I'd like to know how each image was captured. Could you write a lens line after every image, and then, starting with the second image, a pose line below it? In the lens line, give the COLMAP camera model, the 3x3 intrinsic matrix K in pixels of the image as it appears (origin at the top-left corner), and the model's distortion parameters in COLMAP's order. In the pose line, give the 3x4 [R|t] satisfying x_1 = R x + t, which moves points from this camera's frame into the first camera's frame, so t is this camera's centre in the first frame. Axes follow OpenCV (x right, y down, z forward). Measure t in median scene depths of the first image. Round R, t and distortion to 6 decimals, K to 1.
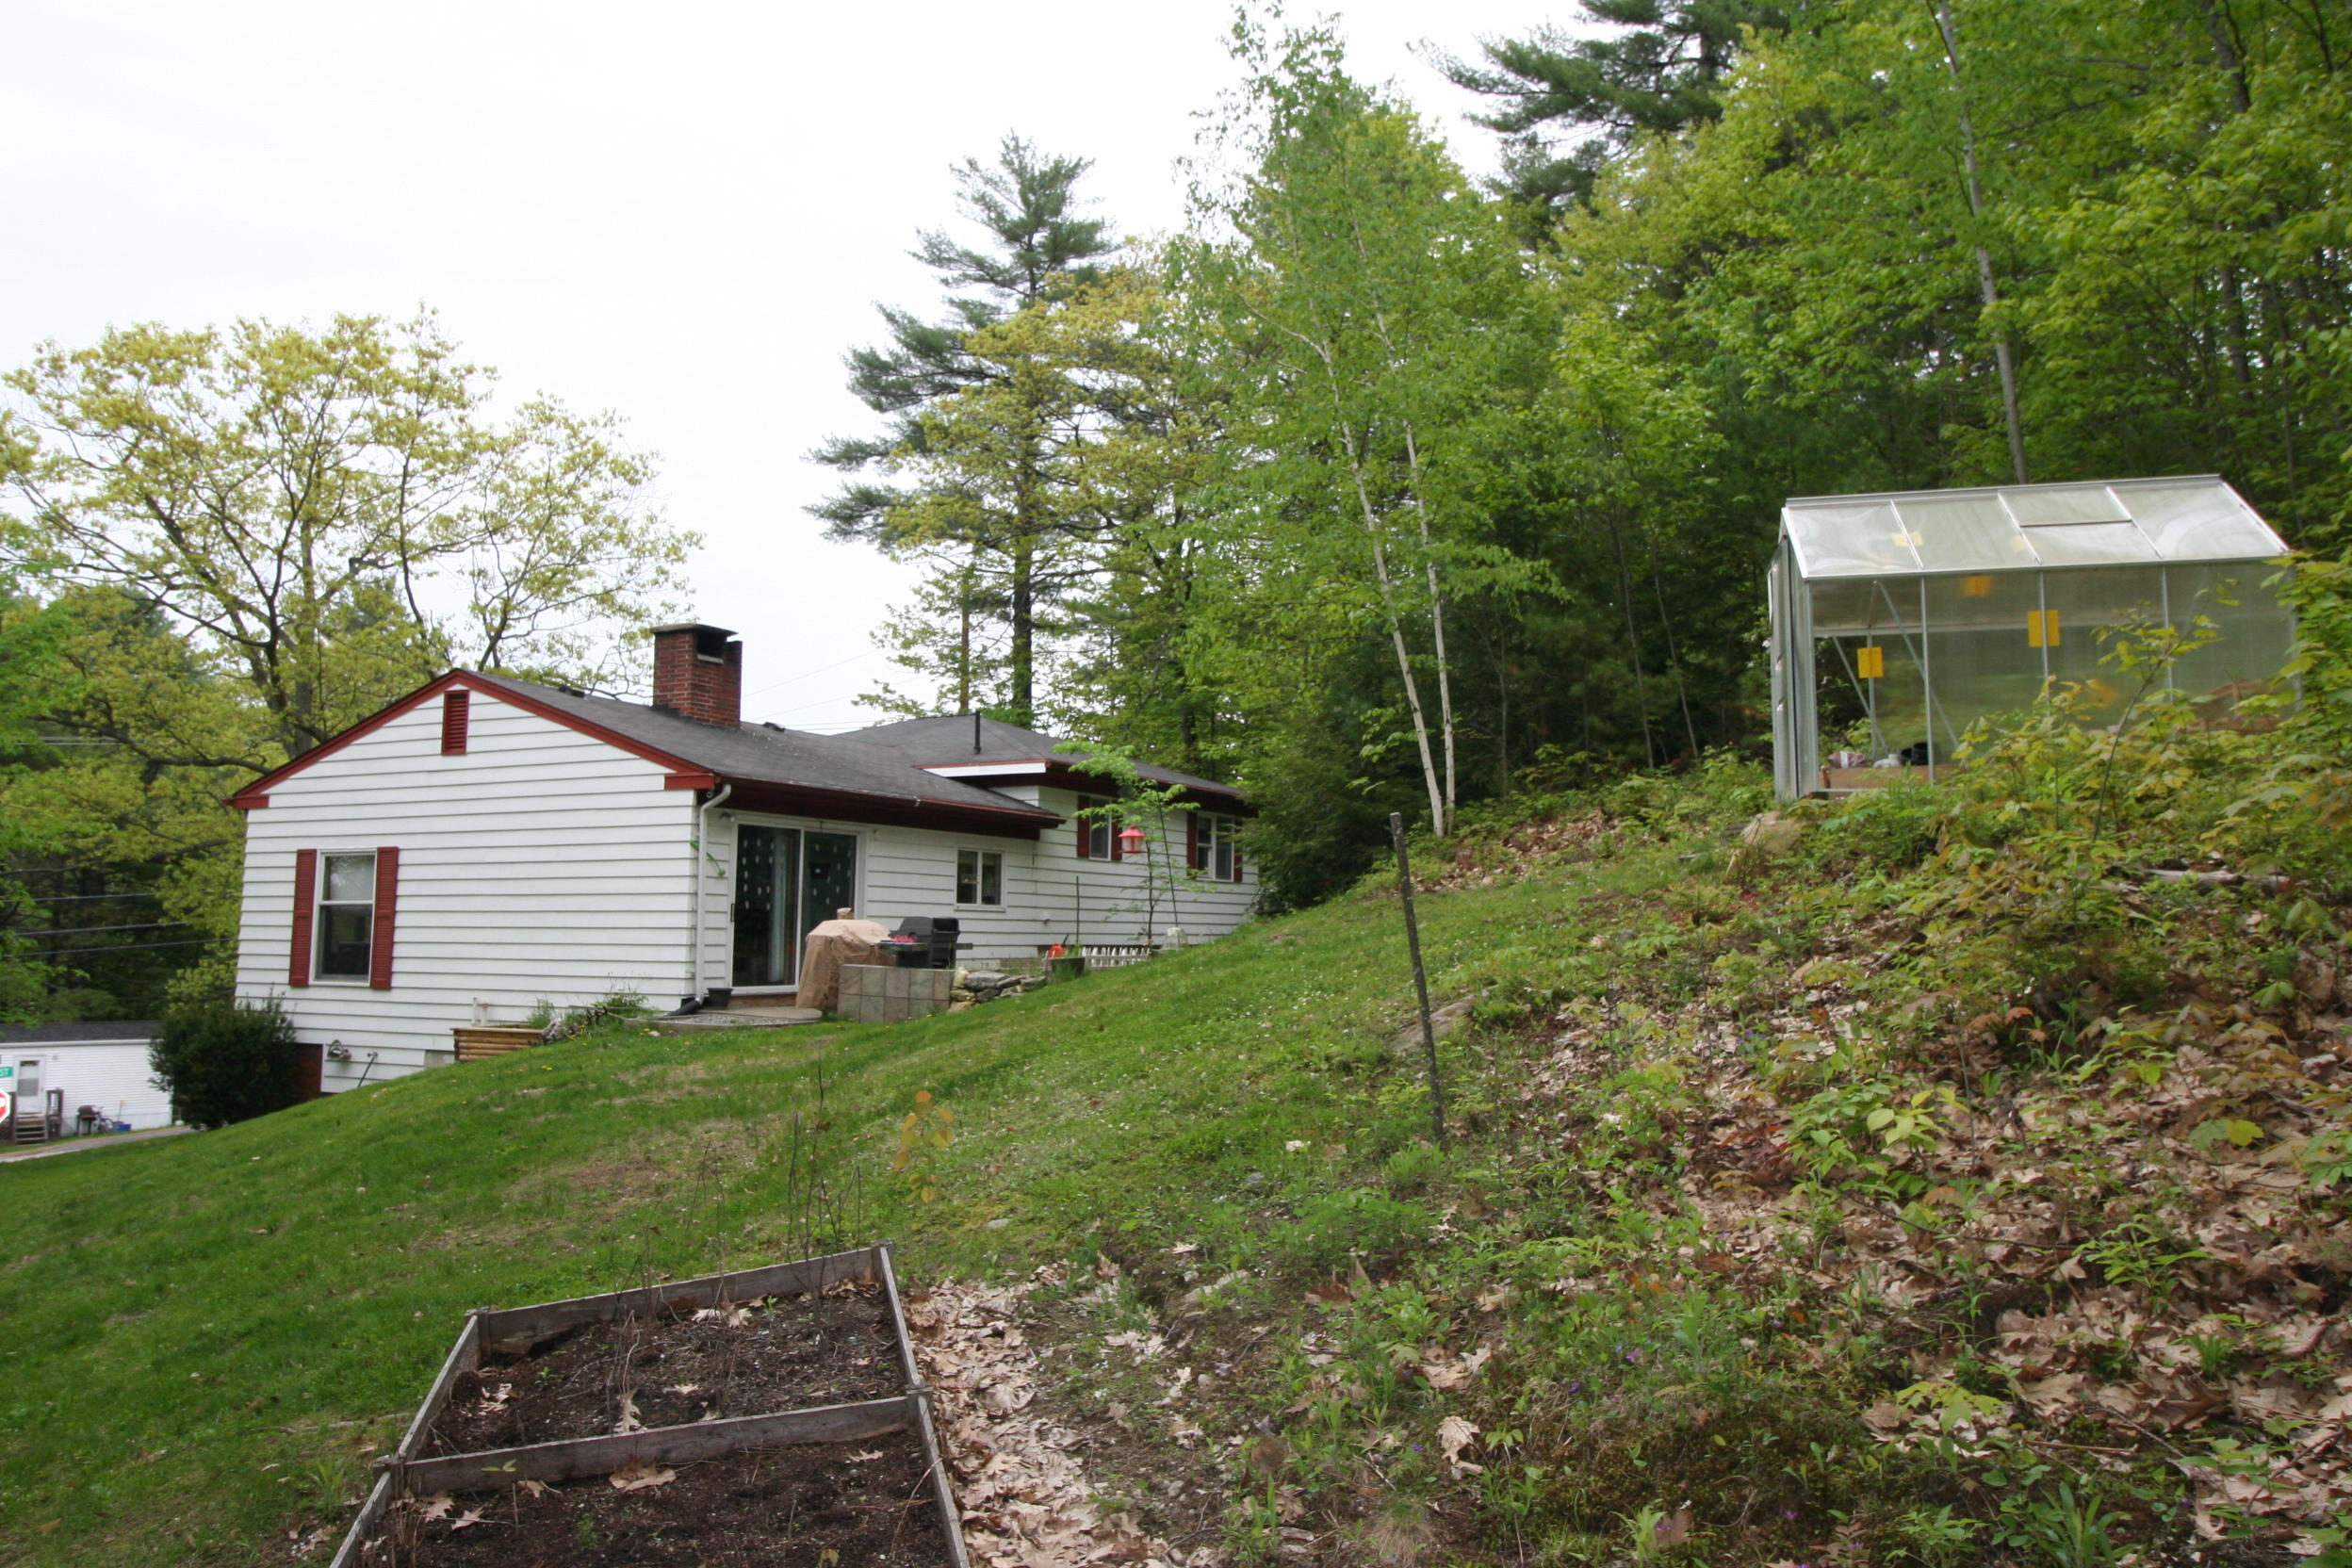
lens RADIAL K [[1746.8, 0, 1176.3], [0, 1746.8, 781.5], [0, 0, 1]] dist [0.000945, 0.000085]
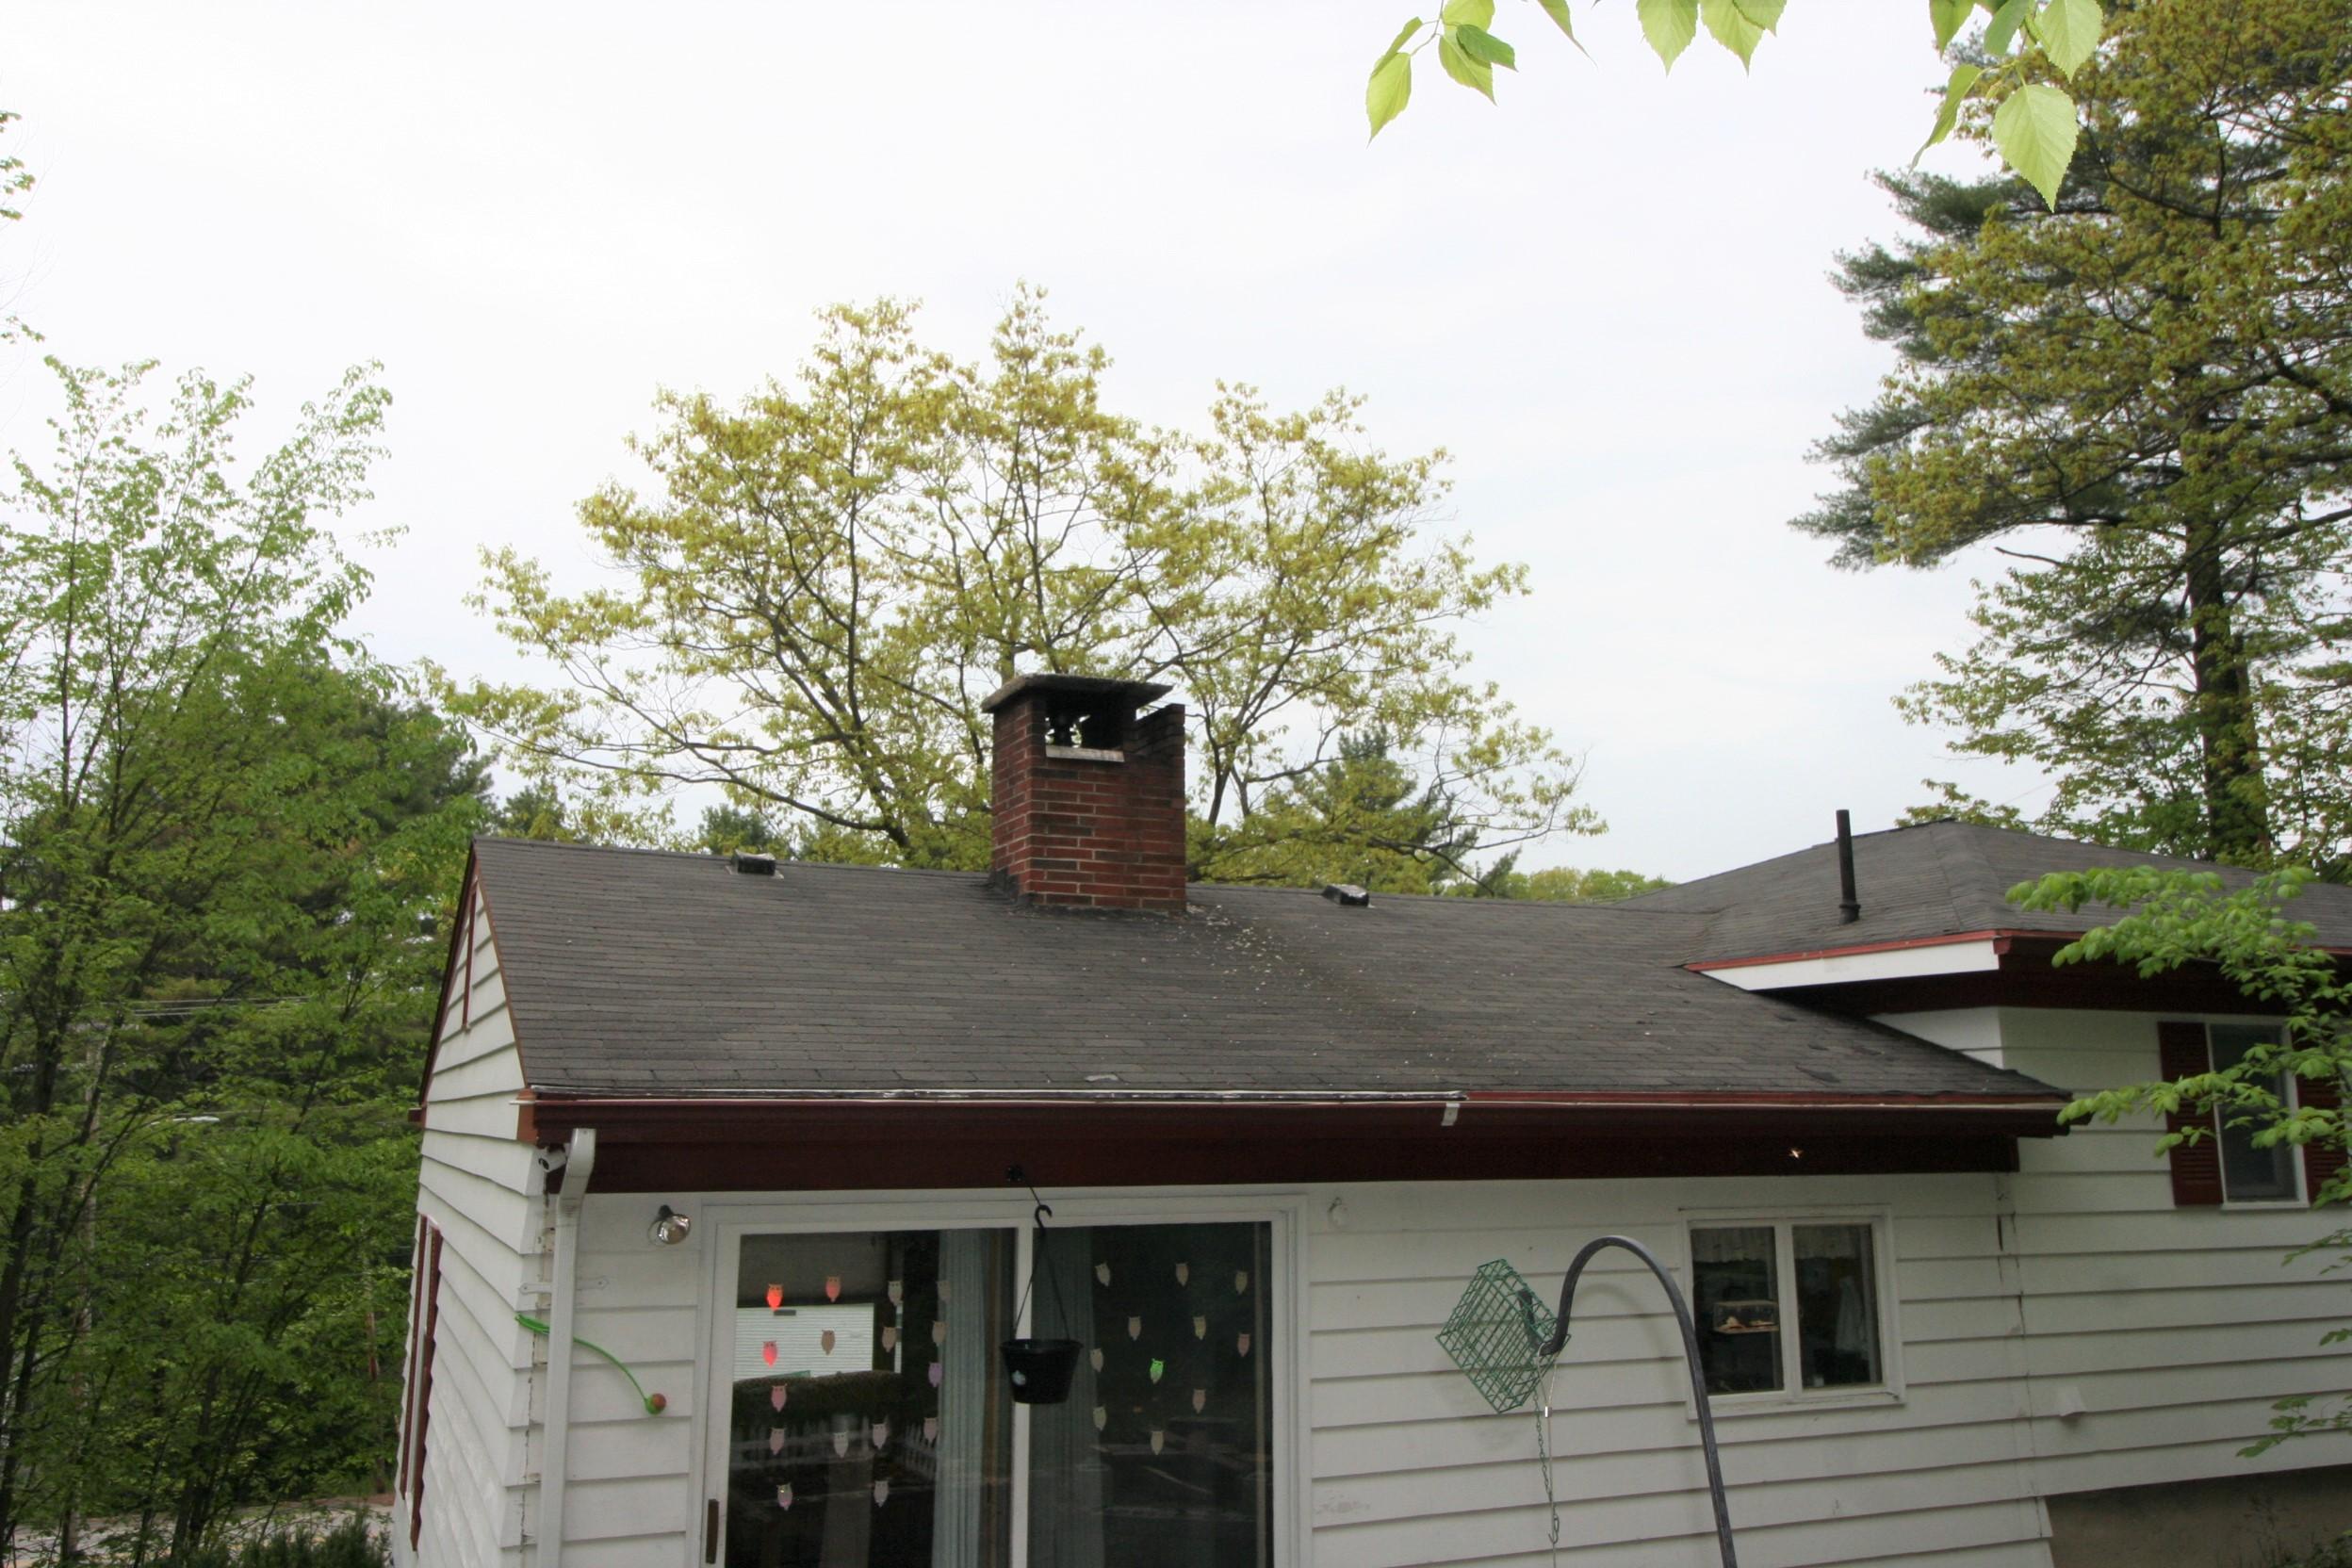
lens RADIAL K [[1884.3, 0, 1174.9], [0, 1884.3, 771.3], [0, 0, 1]] dist [0.002845, 0.005434]
pose [[0.784739, -0.121212, -0.607858, 0.013356], [0.065978, 0.991456, -0.112528, -0.006842], [0.616304, 0.048200, 0.786032, 0.338173]]
